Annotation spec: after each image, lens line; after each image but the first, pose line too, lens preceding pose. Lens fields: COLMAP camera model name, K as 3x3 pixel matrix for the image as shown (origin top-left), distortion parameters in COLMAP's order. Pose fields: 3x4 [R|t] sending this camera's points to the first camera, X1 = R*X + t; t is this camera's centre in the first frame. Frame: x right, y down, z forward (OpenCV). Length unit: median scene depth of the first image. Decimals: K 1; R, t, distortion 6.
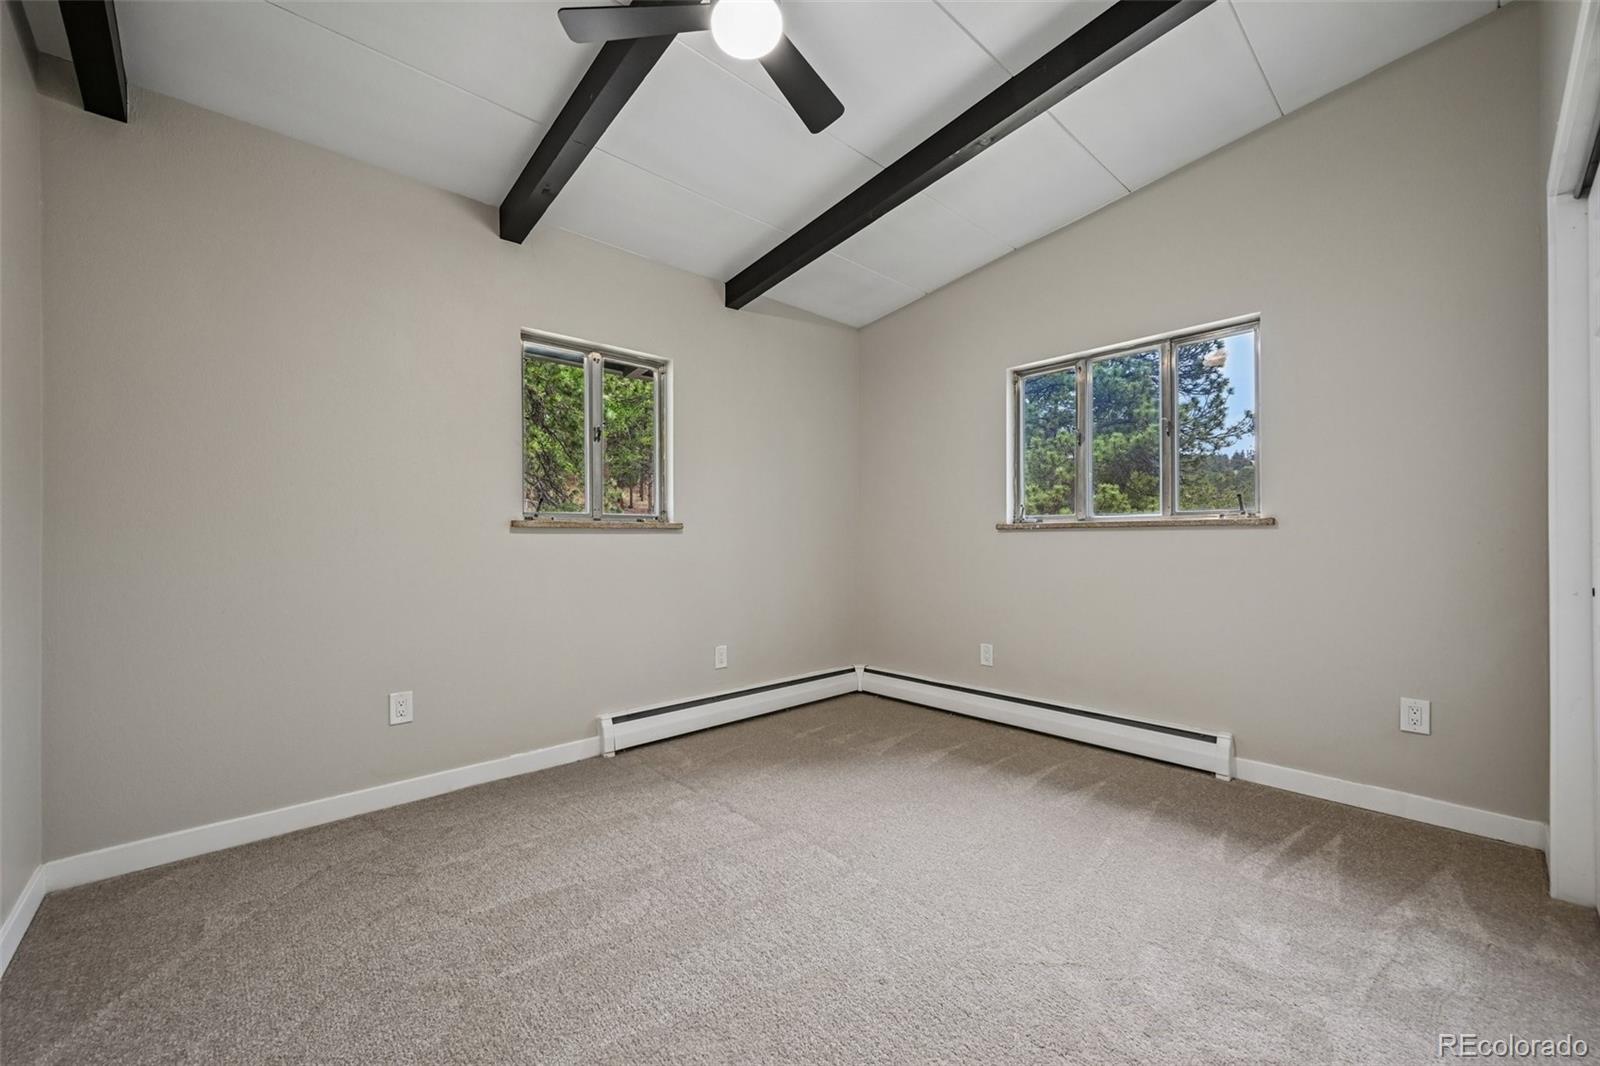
lens RADIAL K [[624.7, 0, 803.6], [0, 624.7, 541.5], [0, 0, 1]] dist [-0.001663, -0.000126]
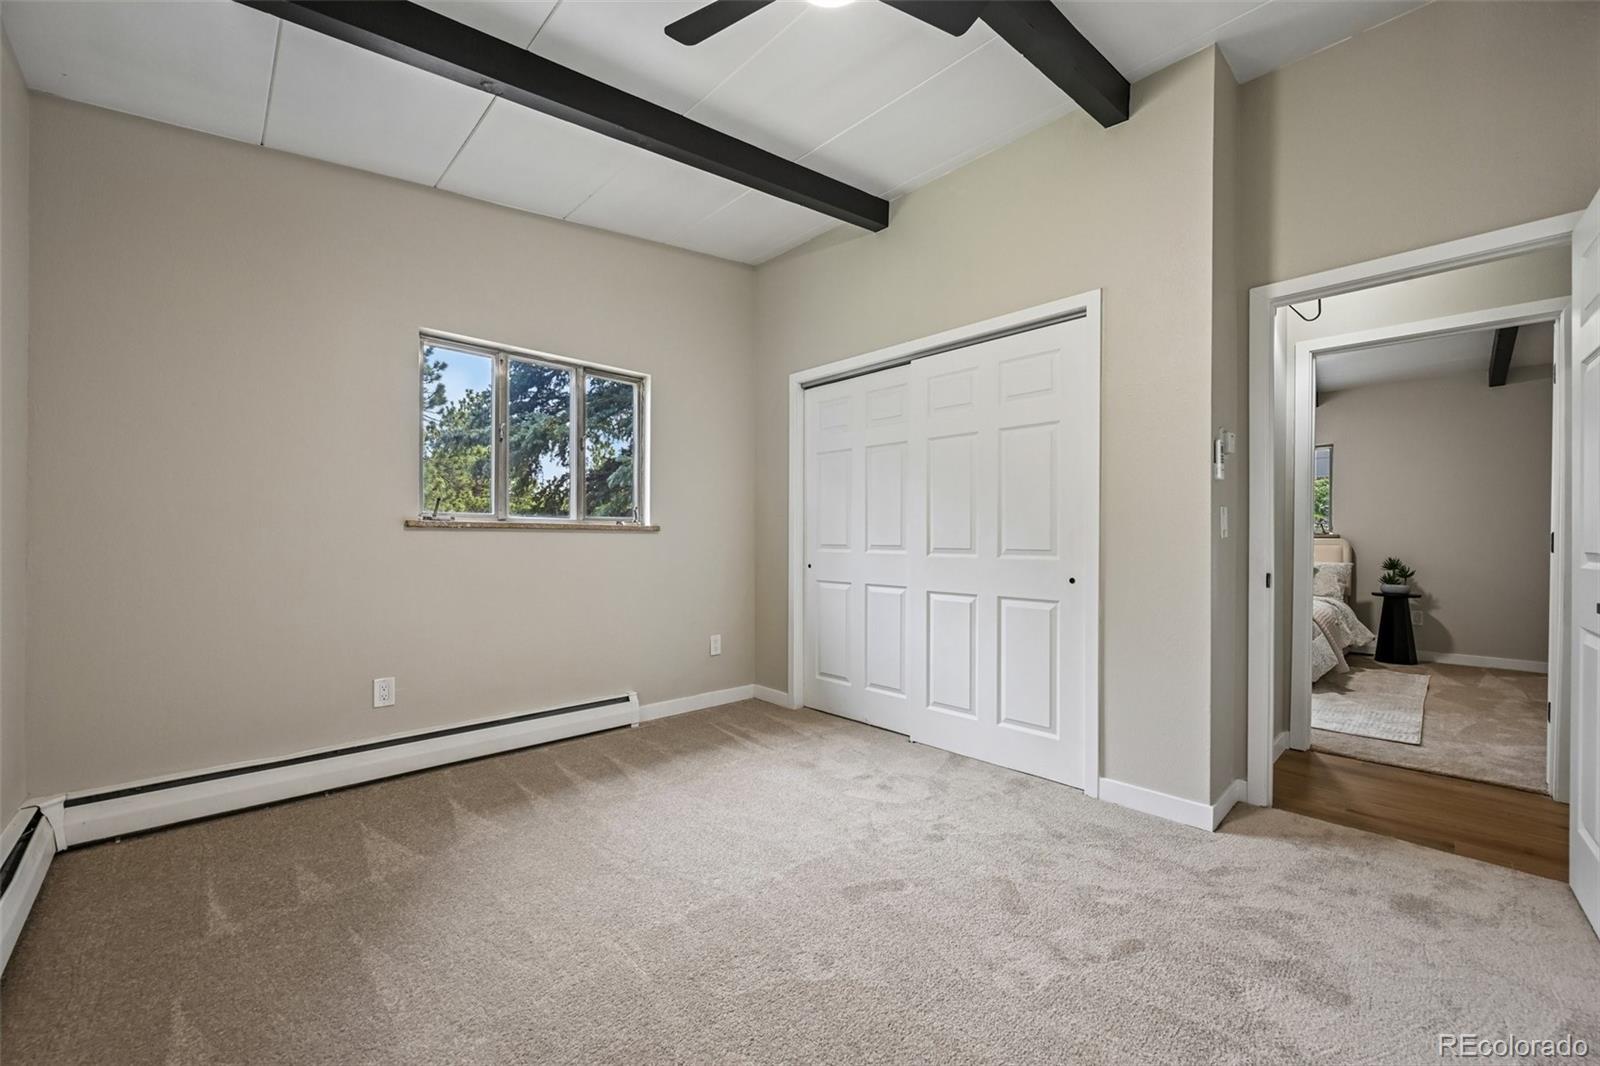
lens RADIAL K [[624.7, 0, 803.6], [0, 624.7, 541.5], [0, 0, 1]] dist [-0.001663, -0.000126]
pose [[-0.021080, 0.005849, 0.999761, -0.616768], [-0.000226, 0.999983, -0.005855, 0.004601], [-0.999778, -0.000349, -0.021078, 0.664948]]
